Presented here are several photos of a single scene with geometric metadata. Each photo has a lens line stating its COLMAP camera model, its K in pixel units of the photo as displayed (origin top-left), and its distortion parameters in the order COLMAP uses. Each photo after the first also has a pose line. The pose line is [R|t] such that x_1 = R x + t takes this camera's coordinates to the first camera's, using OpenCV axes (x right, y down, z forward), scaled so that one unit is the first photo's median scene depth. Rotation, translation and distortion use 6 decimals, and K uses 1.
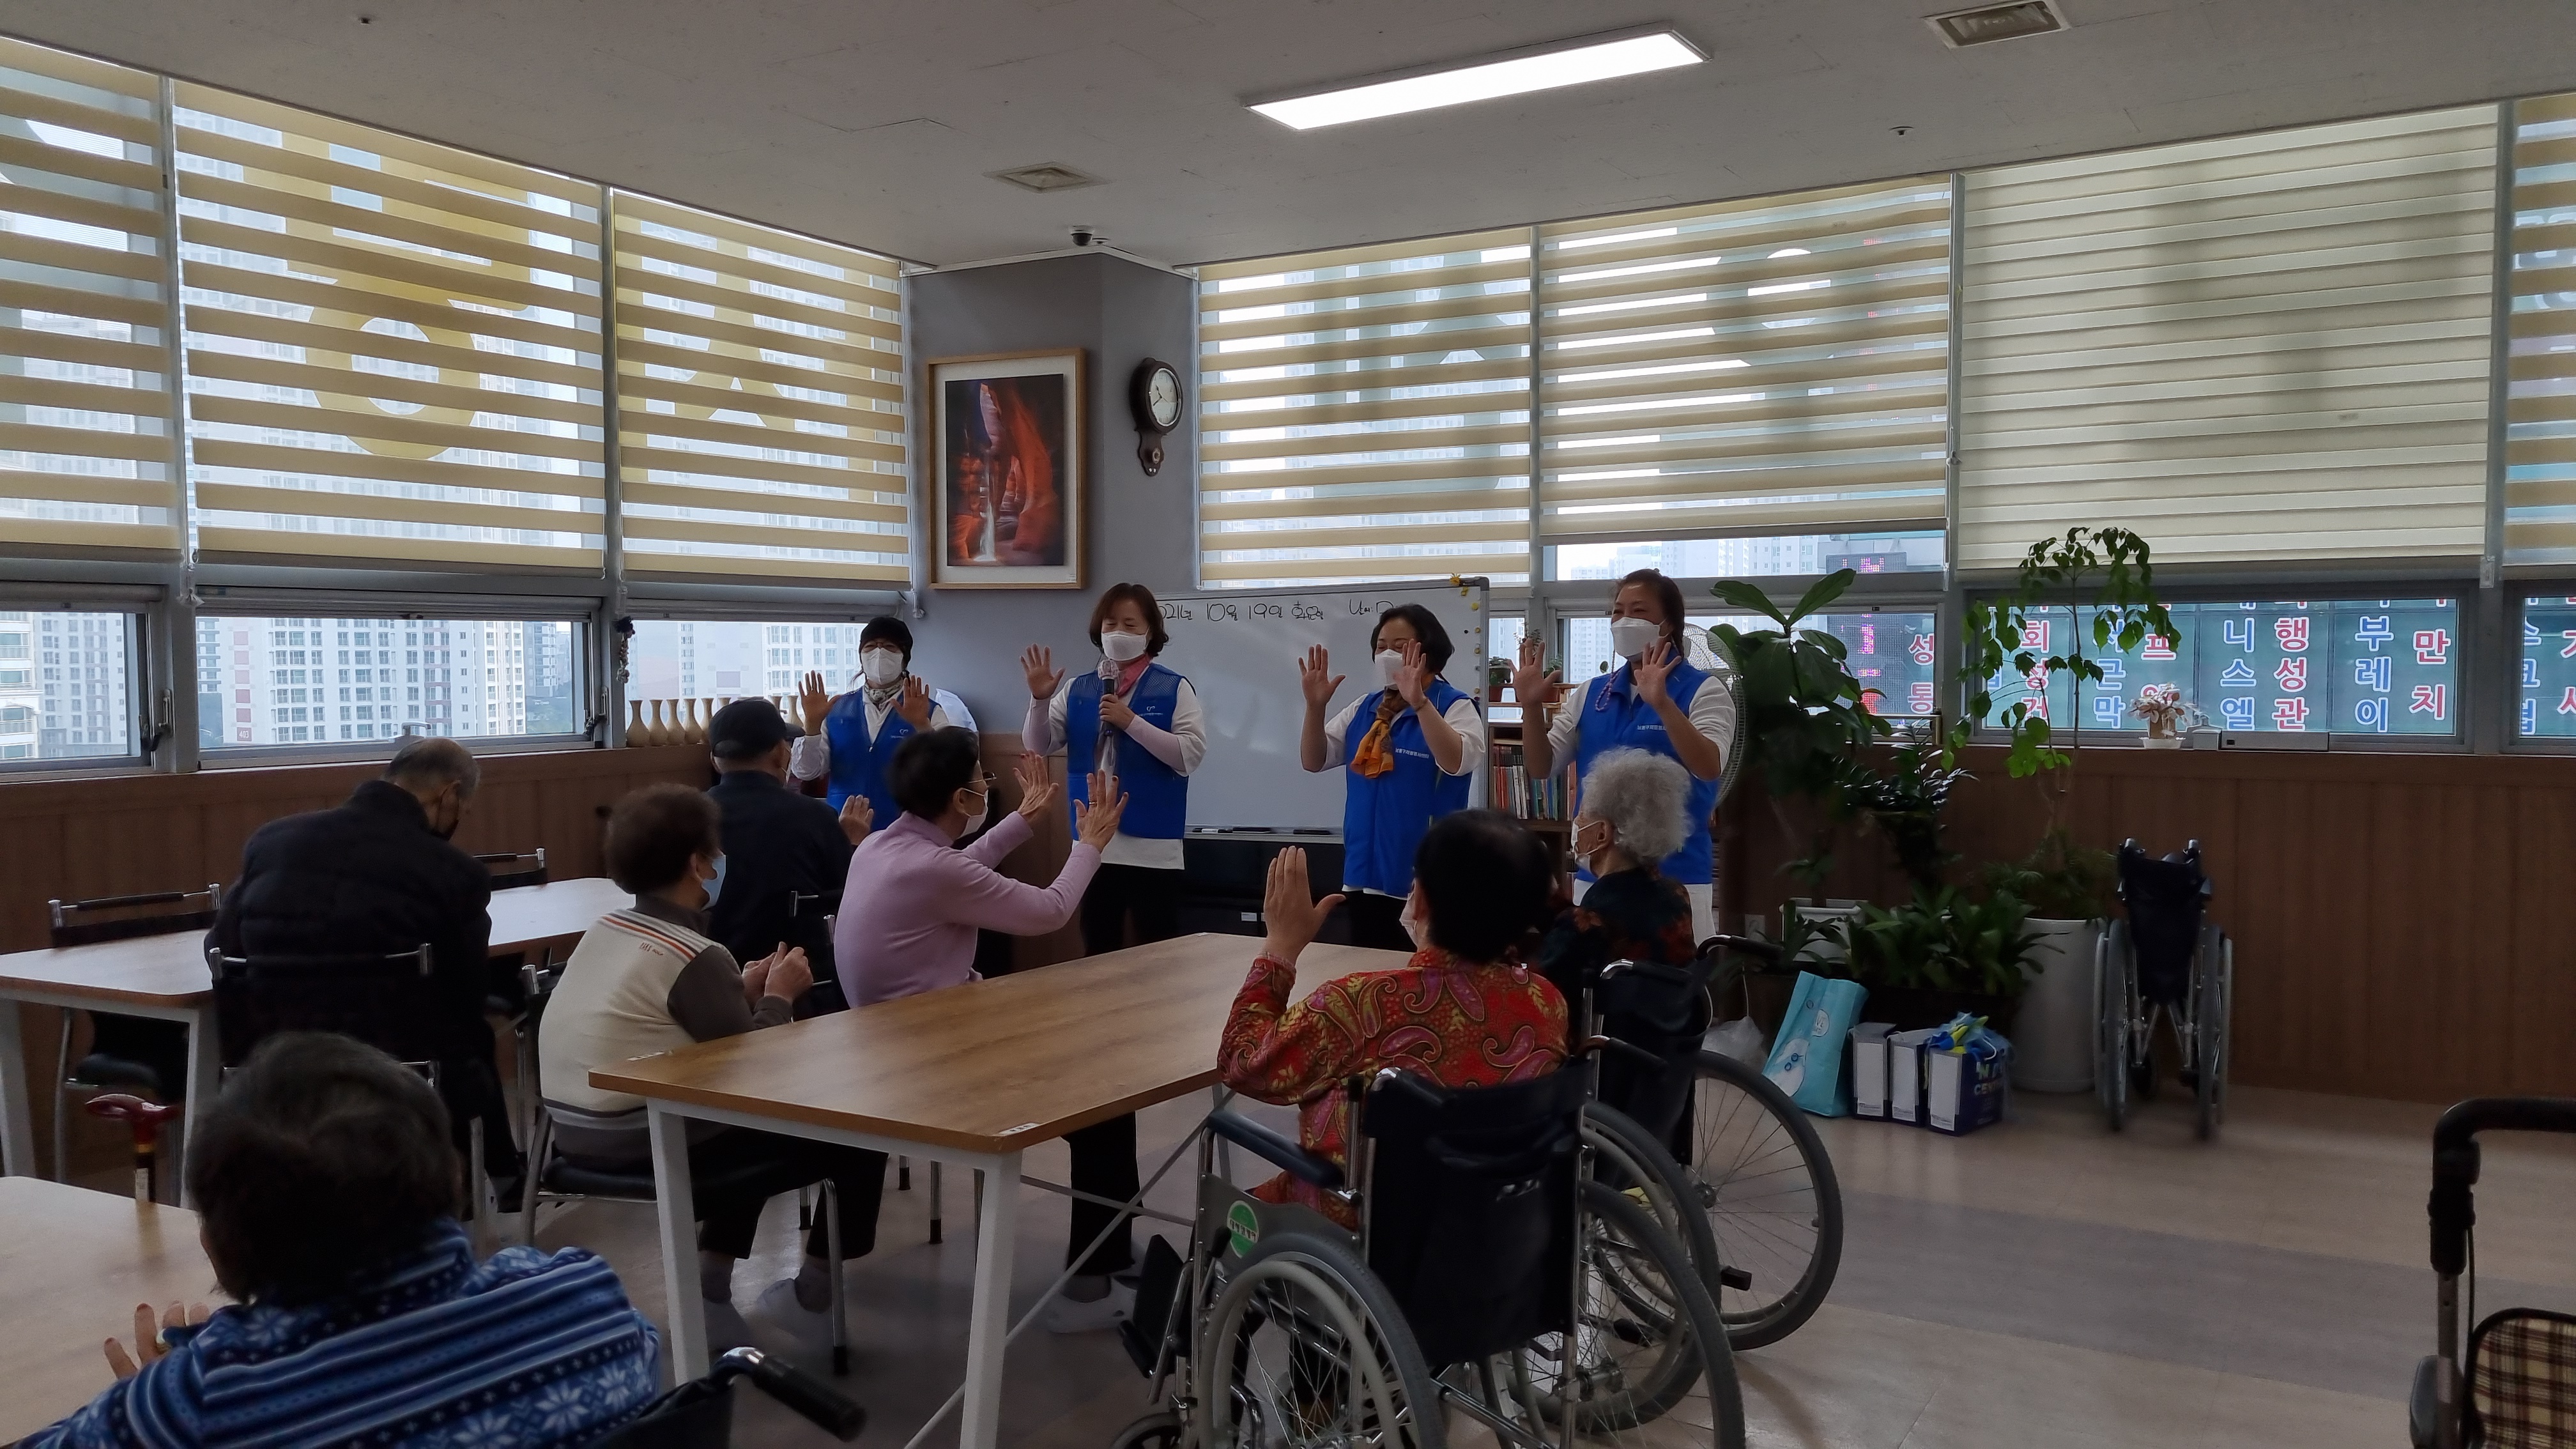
lens RADIAL K [[1935.7, 0, 1288.0], [0, 1935.7, 724.5], [0, 0, 1]] dist [0.000472, -0.000056]
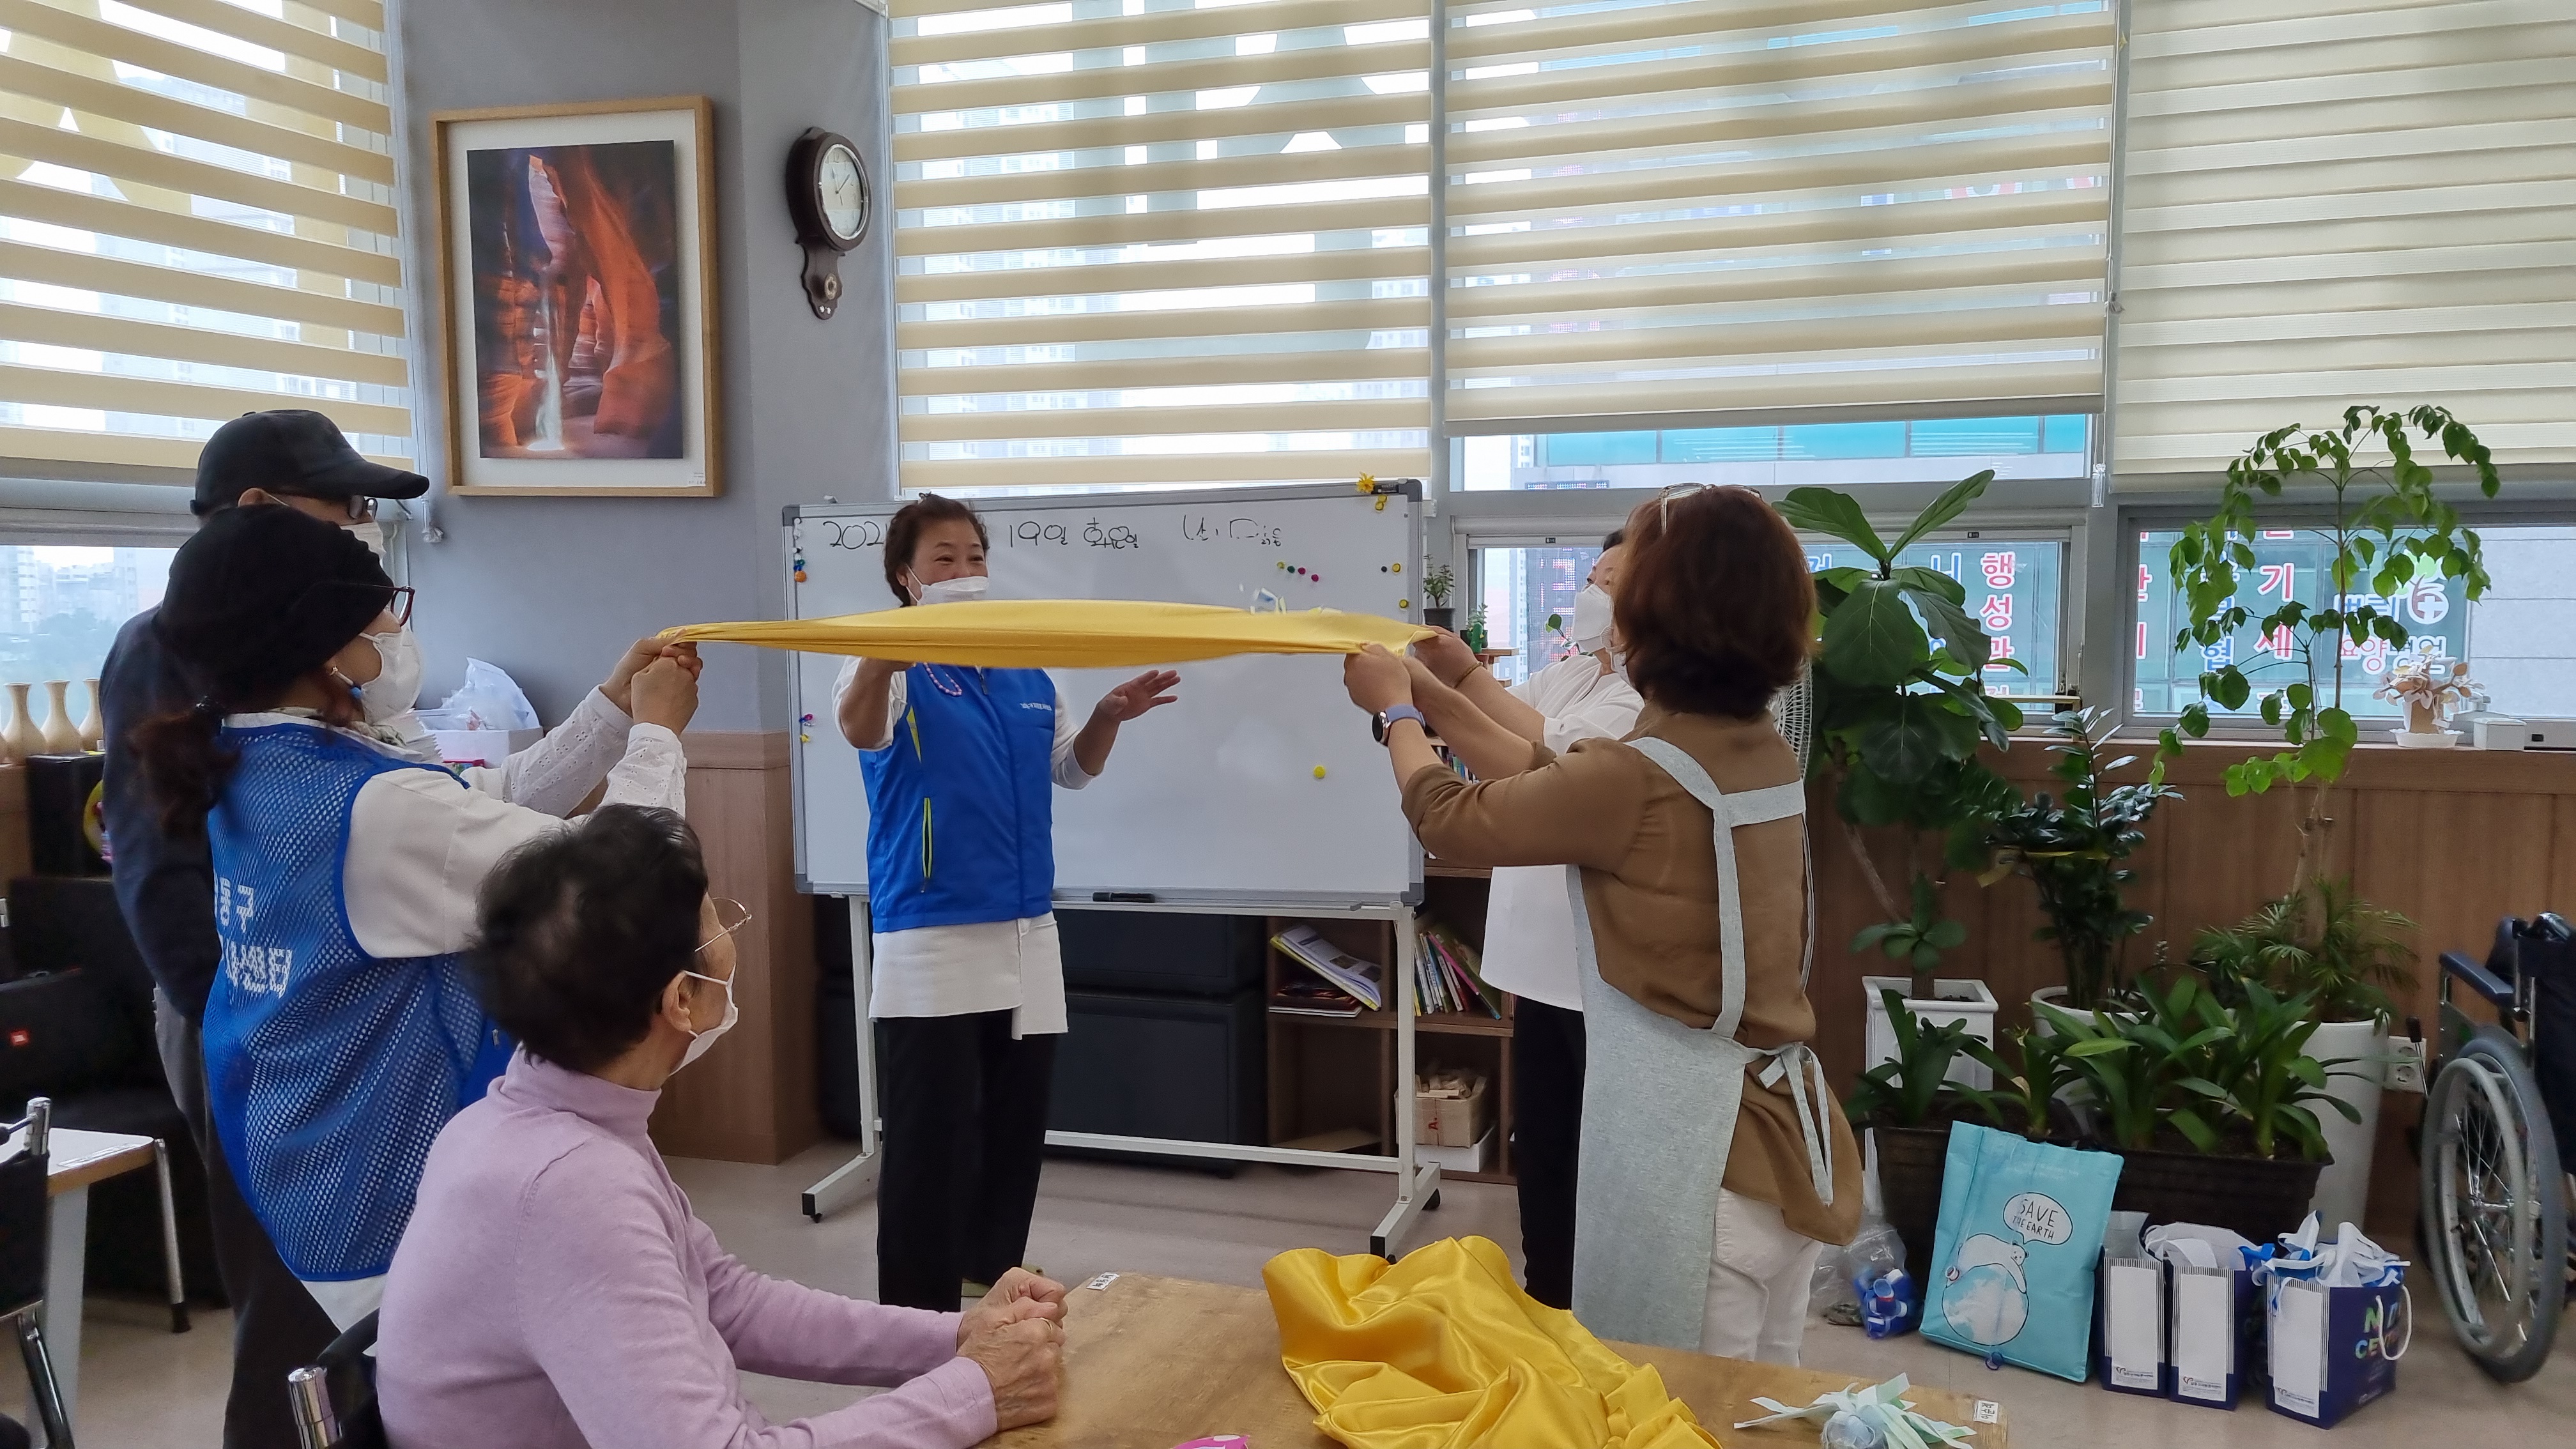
lens RADIAL K [[2045.2, 0, 1290.5], [0, 2045.2, 767.9], [0, 0, 1]] dist [0.031593, -0.002273]
pose [[0.978941, -0.017360, 0.203403, -0.062282], [0.007067, 0.998662, 0.051222, -0.016094], [-0.204020, -0.048706, 0.977754, 0.322895]]
